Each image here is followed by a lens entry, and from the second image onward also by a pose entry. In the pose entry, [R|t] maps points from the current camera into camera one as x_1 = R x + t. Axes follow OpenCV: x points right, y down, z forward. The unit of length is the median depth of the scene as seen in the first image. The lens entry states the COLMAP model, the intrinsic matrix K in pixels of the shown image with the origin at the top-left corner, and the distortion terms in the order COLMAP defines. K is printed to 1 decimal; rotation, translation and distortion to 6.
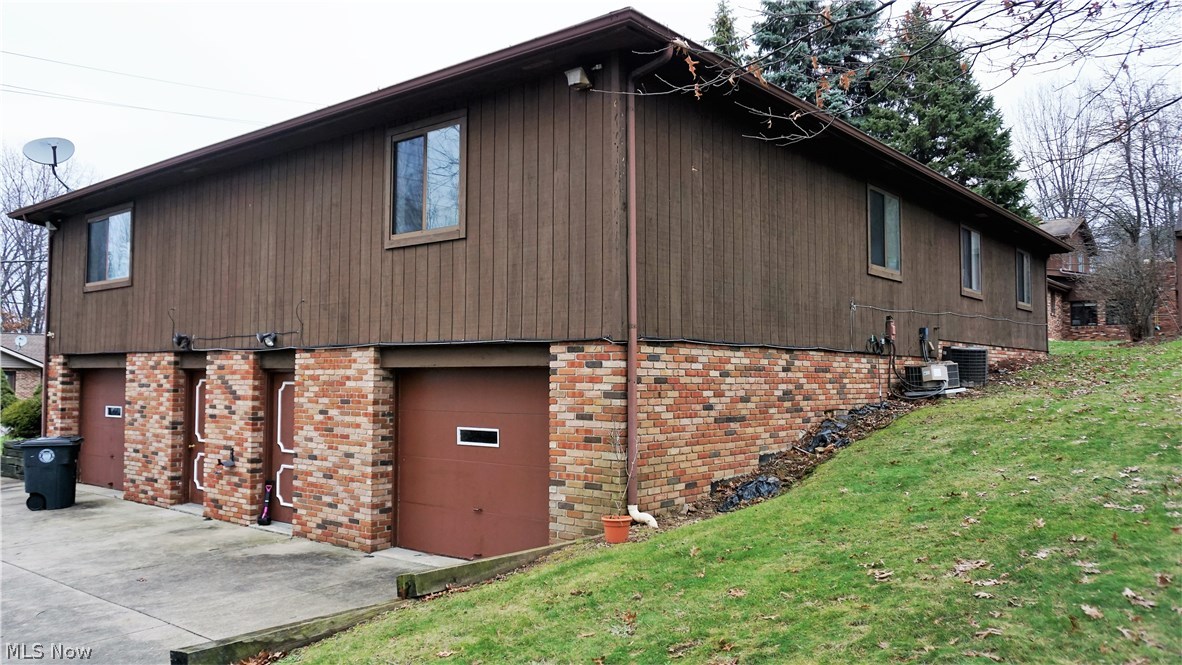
lens RADIAL K [[896.8, 0, 590.5], [0, 896.8, 335.4], [0, 0, 1]] dist [0.002991, 0.007443]
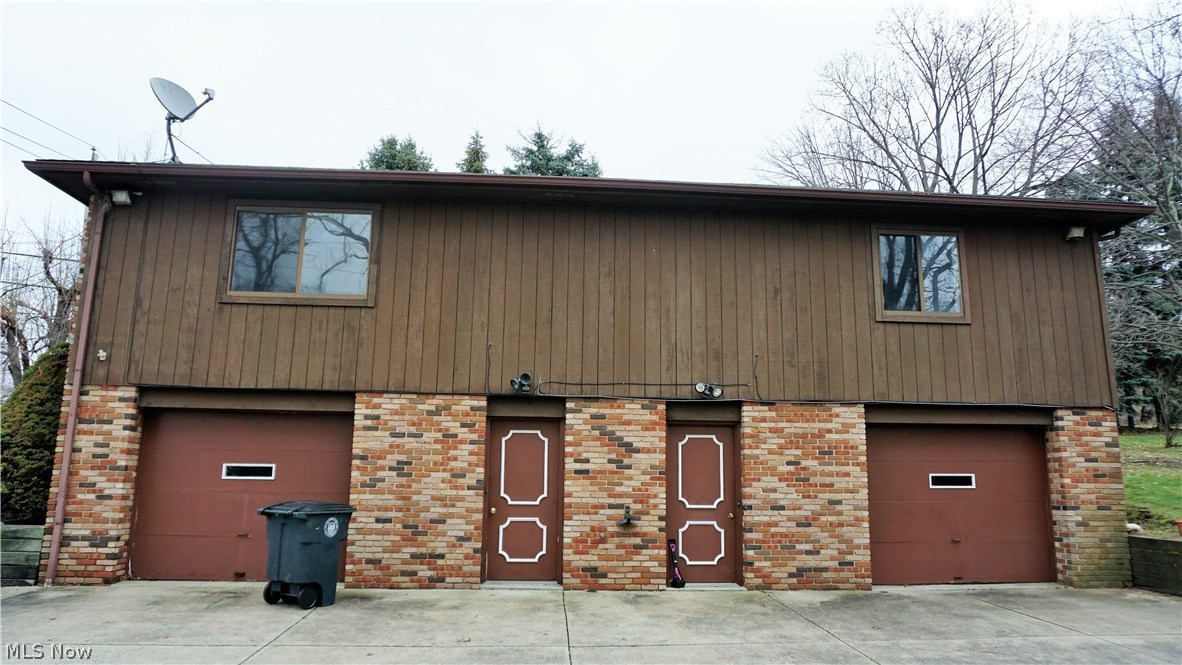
lens RADIAL K [[778.2, 0, 588.7], [0, 778.2, 329.3], [0, 0, 1]] dist [-0.039831, 0.016352]
pose [[0.707302, 0.136794, 0.693550, -1.140425], [-0.040566, 0.987336, -0.153369, 0.081339], [-0.705747, 0.080344, 0.703894, 0.527349]]
